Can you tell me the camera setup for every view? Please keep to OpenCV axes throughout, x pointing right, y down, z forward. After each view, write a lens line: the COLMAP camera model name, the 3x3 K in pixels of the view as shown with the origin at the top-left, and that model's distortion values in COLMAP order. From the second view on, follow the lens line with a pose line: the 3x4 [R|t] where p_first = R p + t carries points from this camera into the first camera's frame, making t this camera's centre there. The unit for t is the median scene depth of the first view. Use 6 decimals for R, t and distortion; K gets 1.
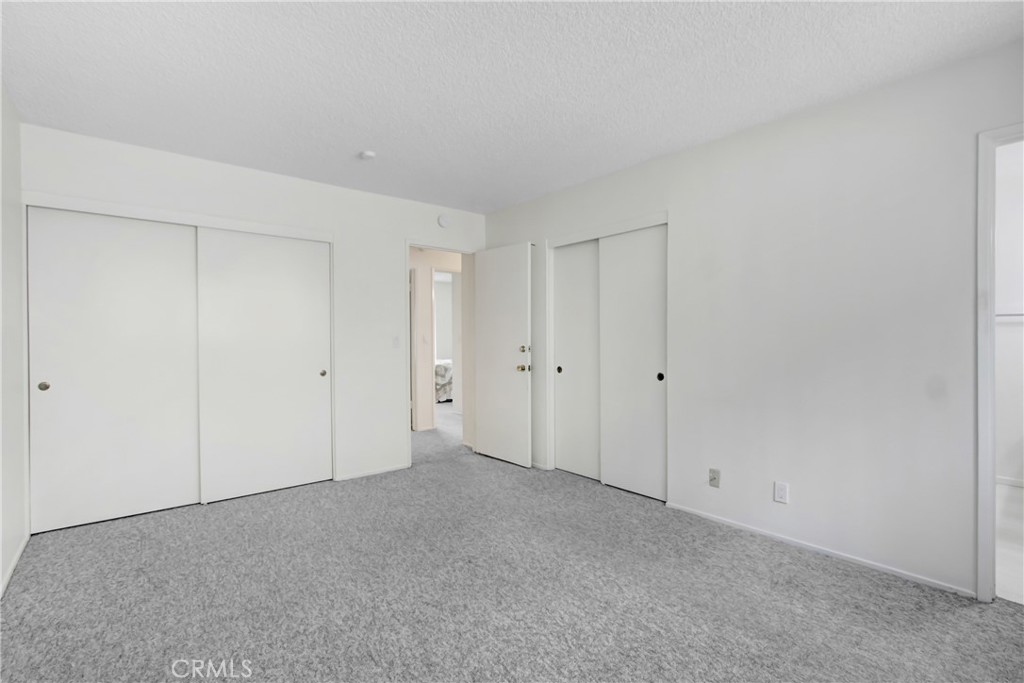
lens RADIAL K [[481.5, 0, 512.0], [0, 481.5, 341.5], [0, 0, 1]] dist [-0.021396, 0.000352]
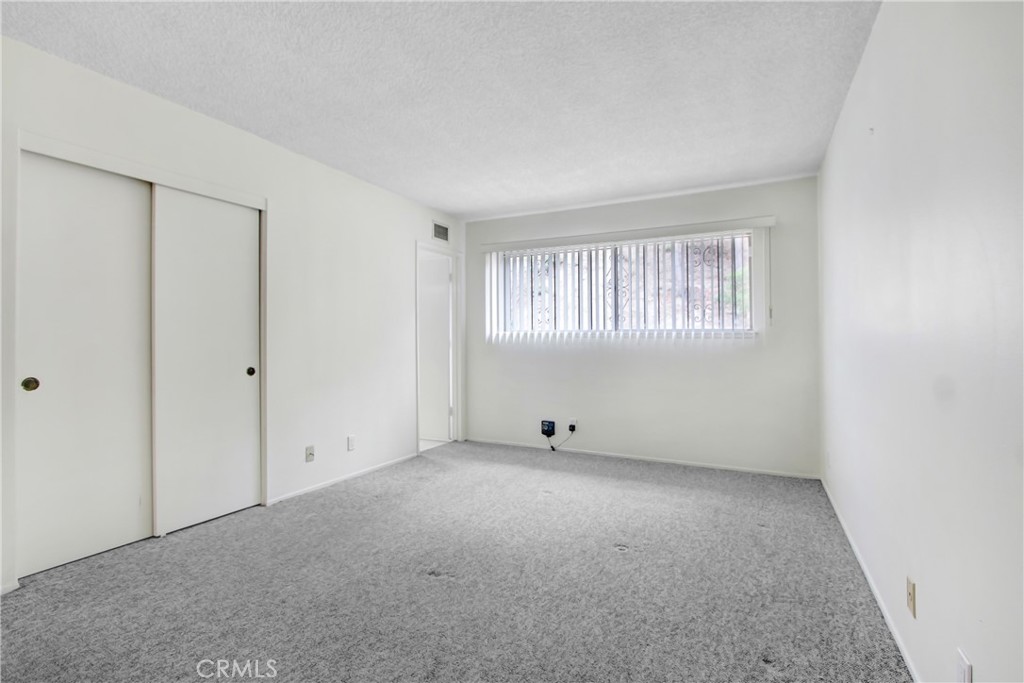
lens RADIAL K [[481.5, 0, 512.0], [0, 481.5, 341.5], [0, 0, 1]] dist [-0.021396, 0.000352]
pose [[-0.392958, -0.003169, 0.919551, -0.854563], [0.004186, 0.999978, 0.005235, 0.014624], [-0.919547, 0.005906, -0.392936, 1.056602]]
